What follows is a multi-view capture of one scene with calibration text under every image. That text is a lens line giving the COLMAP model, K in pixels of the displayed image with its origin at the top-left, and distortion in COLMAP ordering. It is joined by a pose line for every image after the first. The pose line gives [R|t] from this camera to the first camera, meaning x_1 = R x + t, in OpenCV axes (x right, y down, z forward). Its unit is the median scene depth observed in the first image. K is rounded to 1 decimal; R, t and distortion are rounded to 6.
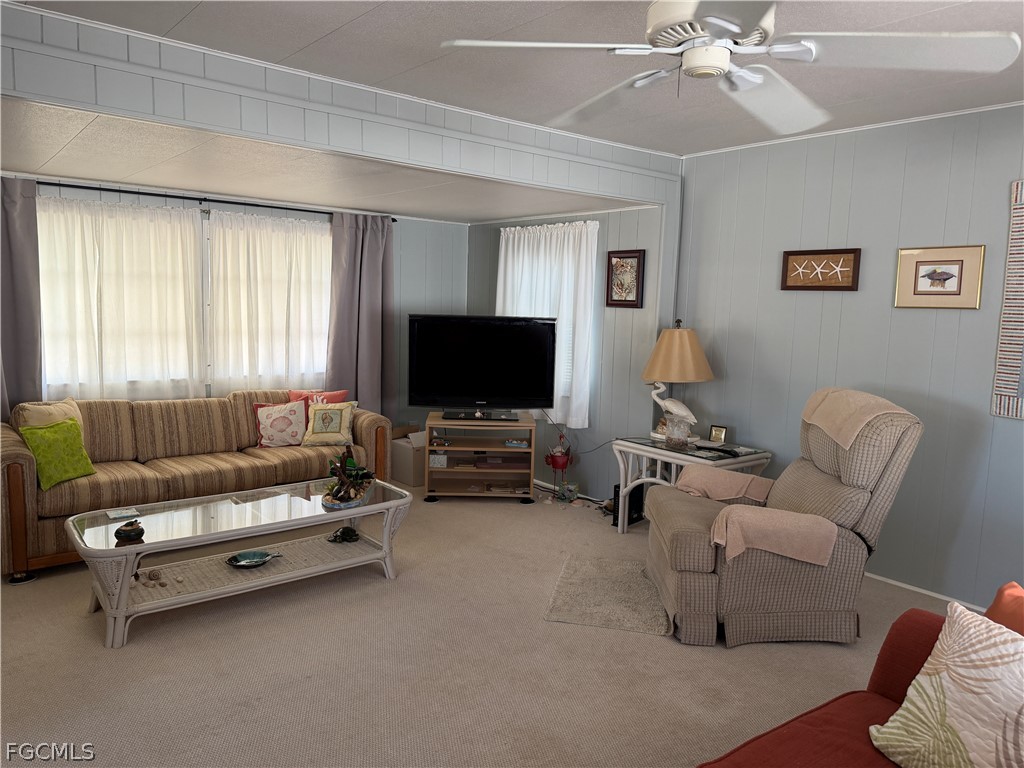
lens RADIAL K [[720.9, 0, 518.8], [0, 720.9, 392.0], [0, 0, 1]] dist [0.045744, -0.038574]
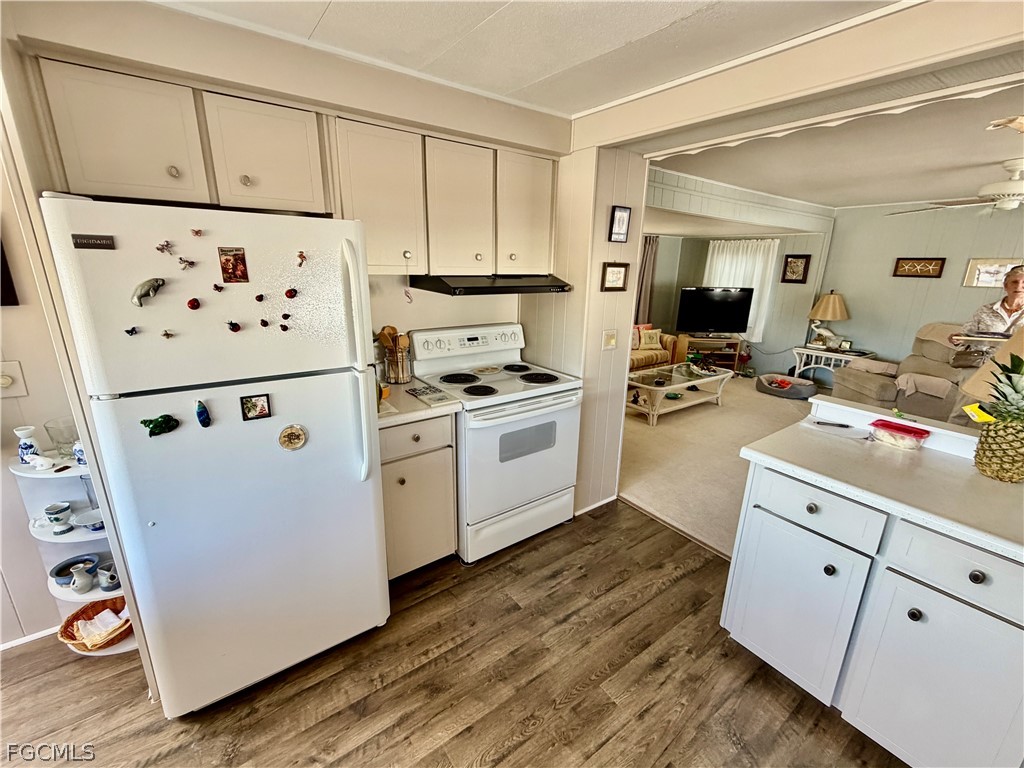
lens RADIAL K [[434.2, 0, 506.9], [0, 434.2, 386.8], [0, 0, 1]] dist [-0.005853, 0.000078]
pose [[0.997882, 0.007981, -0.064559, -0.598674], [0.001742, 0.988810, 0.149167, -0.011029], [0.065027, -0.148964, 0.986702, -0.321072]]
